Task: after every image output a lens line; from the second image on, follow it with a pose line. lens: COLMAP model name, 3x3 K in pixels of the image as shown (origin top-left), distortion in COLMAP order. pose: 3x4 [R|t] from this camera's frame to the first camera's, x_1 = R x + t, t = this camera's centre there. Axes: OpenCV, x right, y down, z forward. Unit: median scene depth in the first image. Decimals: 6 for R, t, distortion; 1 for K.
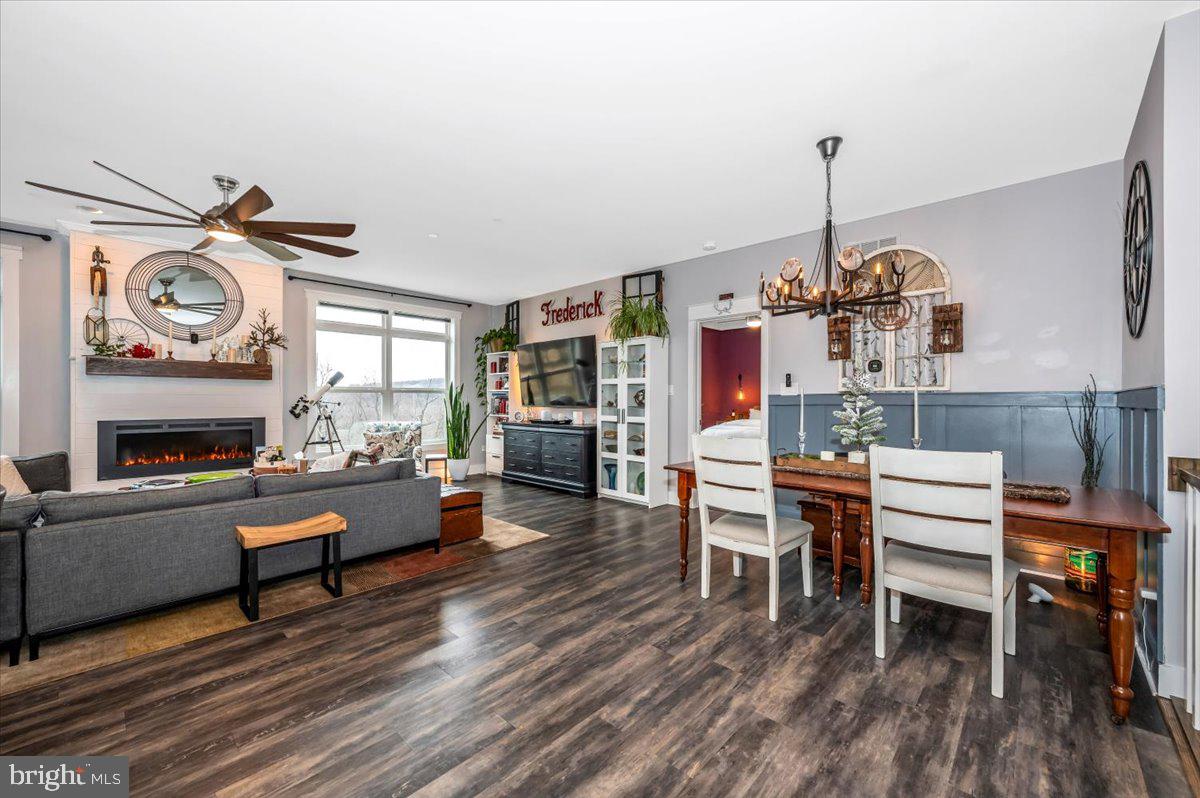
lens RADIAL K [[472.3, 0, 600.9], [0, 472.3, 402.2], [0, 0, 1]] dist [0.005224, -0.000071]
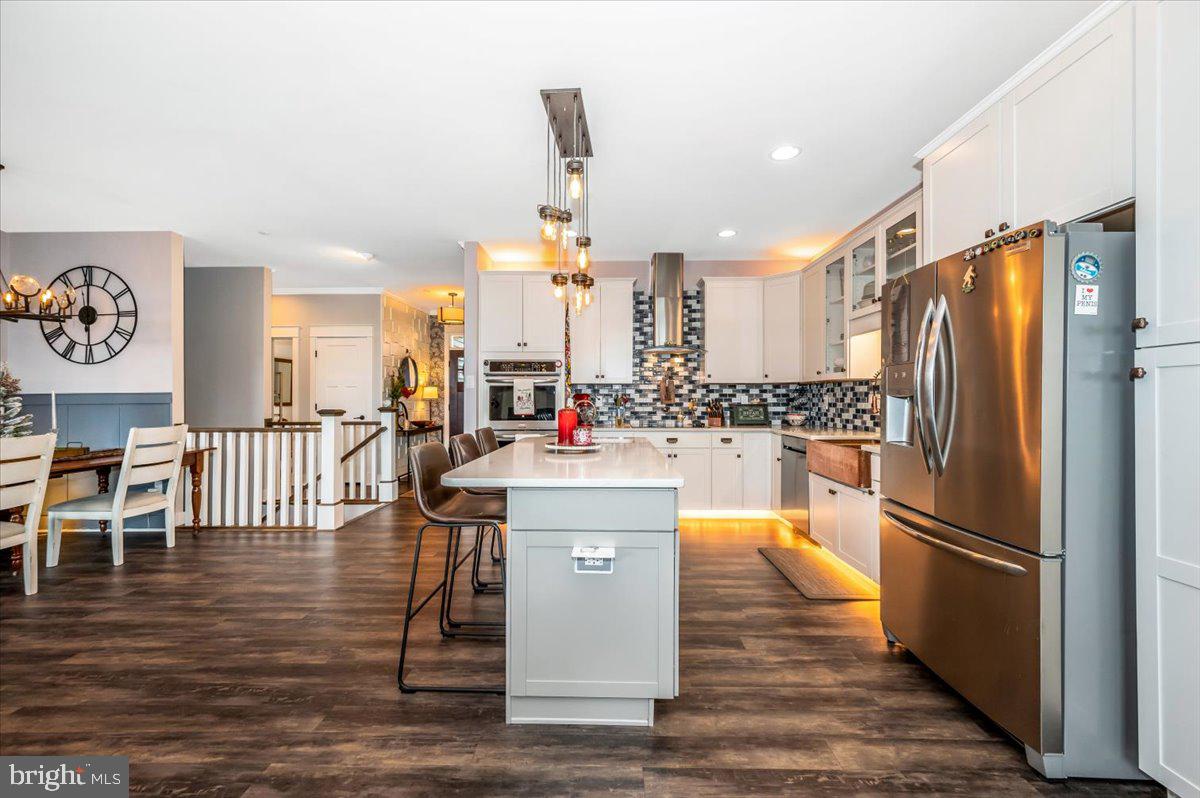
lens RADIAL K [[472.3, 0, 603.1], [0, 472.3, 400.6], [0, 0, 1]] dist [0.005224, -0.000071]
pose [[-0.675386, -0.006236, 0.737438, -1.253604], [0.007742, 0.999849, 0.015545, -0.009659], [-0.737424, 0.016208, -0.675236, 0.676351]]
